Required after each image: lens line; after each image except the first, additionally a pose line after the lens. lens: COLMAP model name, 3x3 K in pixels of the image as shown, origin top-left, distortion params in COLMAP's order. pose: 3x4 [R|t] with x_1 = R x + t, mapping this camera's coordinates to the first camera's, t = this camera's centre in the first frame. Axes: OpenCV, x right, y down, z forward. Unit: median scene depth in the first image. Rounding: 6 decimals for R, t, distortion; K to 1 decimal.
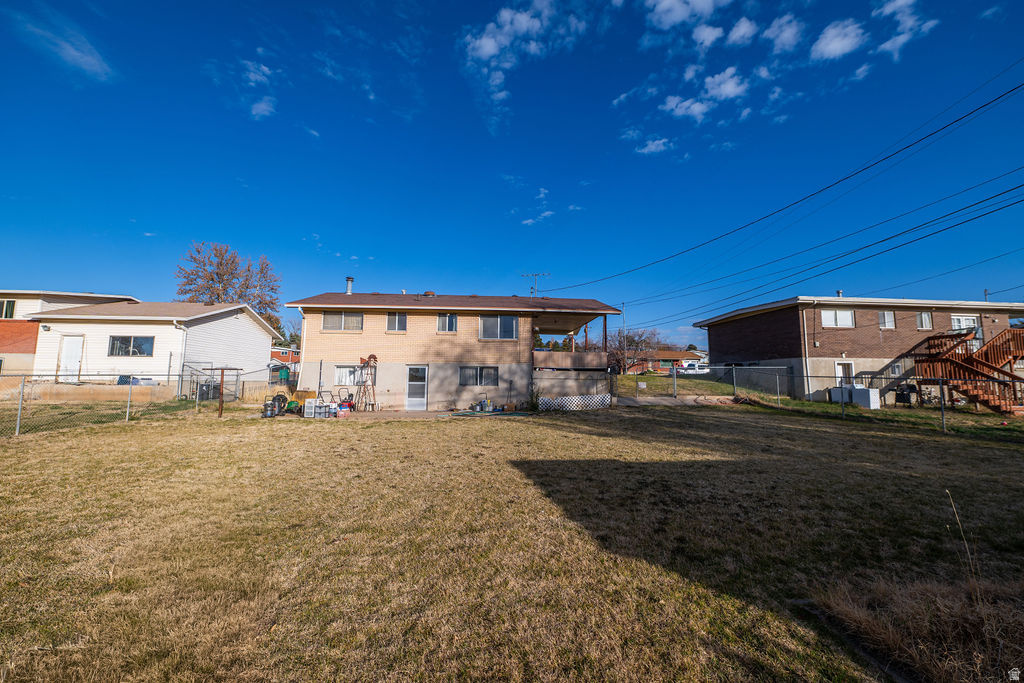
lens RADIAL K [[406.4, 0, 511.9], [0, 406.4, 339.2], [0, 0, 1]] dist [-0.001400, 0.000493]
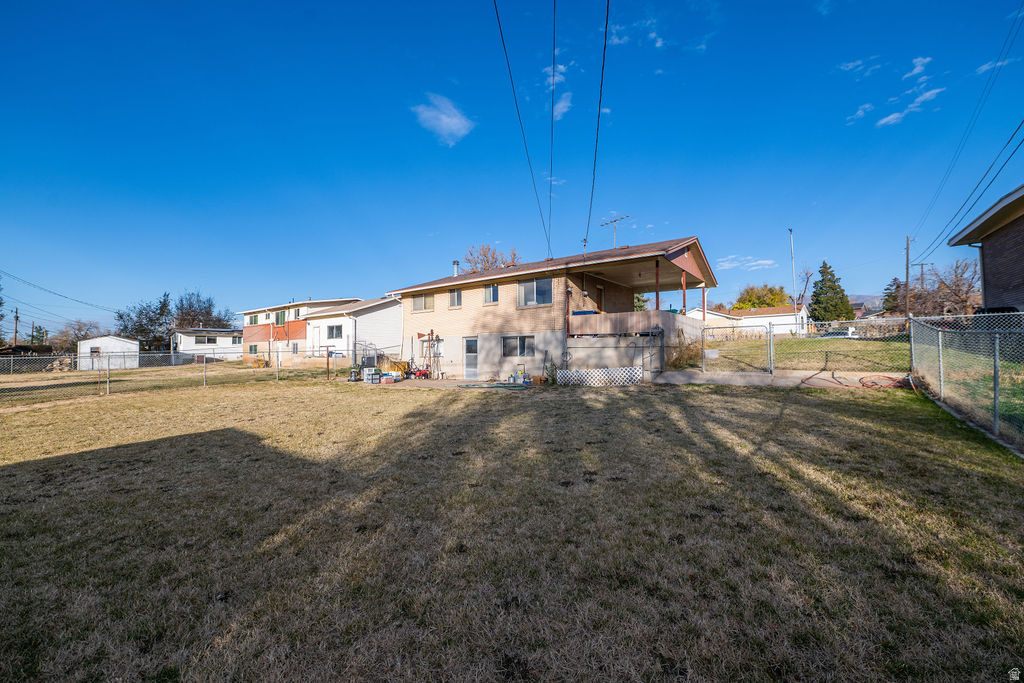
lens RADIAL K [[406.4, 0, 512.9], [0, 406.4, 358.5], [0, 0, 1]] dist [-0.001400, 0.000493]
pose [[0.749419, -0.002354, -0.662091, 0.534754], [0.083193, 0.992403, 0.090638, 0.031117], [0.656848, -0.123007, 0.743922, 0.281535]]
